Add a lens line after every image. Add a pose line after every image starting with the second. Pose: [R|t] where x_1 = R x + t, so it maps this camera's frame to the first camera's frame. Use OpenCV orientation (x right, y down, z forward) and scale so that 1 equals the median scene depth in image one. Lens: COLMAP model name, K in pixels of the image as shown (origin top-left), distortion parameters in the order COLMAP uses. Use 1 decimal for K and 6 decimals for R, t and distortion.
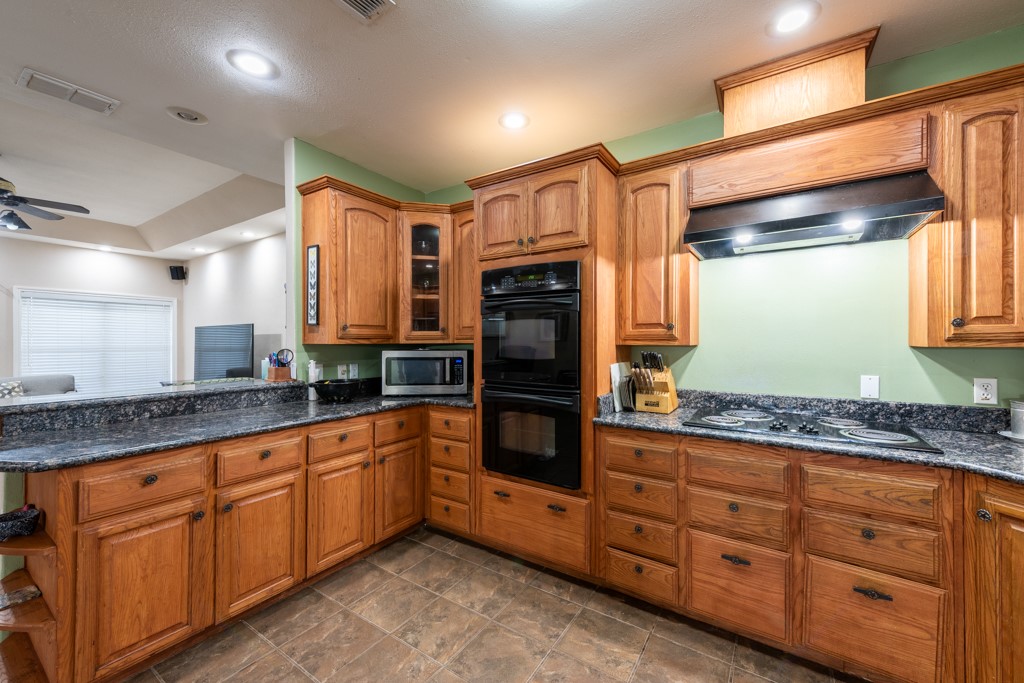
lens RADIAL K [[410.4, 0, 511.7], [0, 410.4, 339.6], [0, 0, 1]] dist [0.002894, 0.000103]
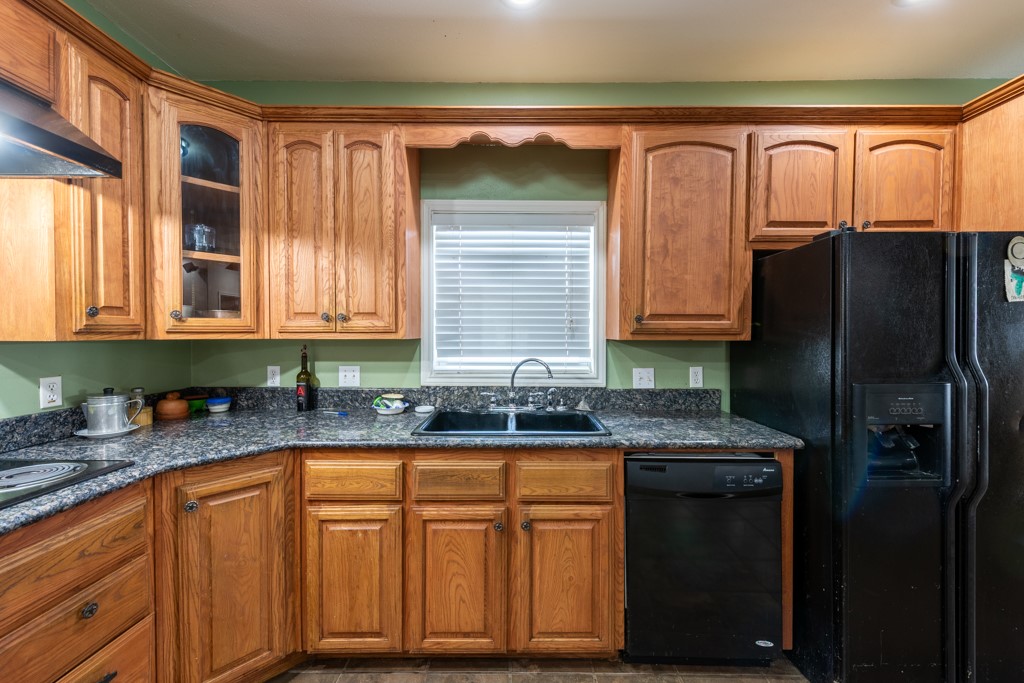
lens RADIAL K [[410.4, 0, 514.8], [0, 410.4, 340.8], [0, 0, 1]] dist [0.002894, 0.000103]
pose [[-0.551046, -0.021559, 0.834196, -0.101746], [-0.004457, 0.999728, 0.022893, -0.005050], [-0.834463, 0.008897, -0.550993, 0.741691]]
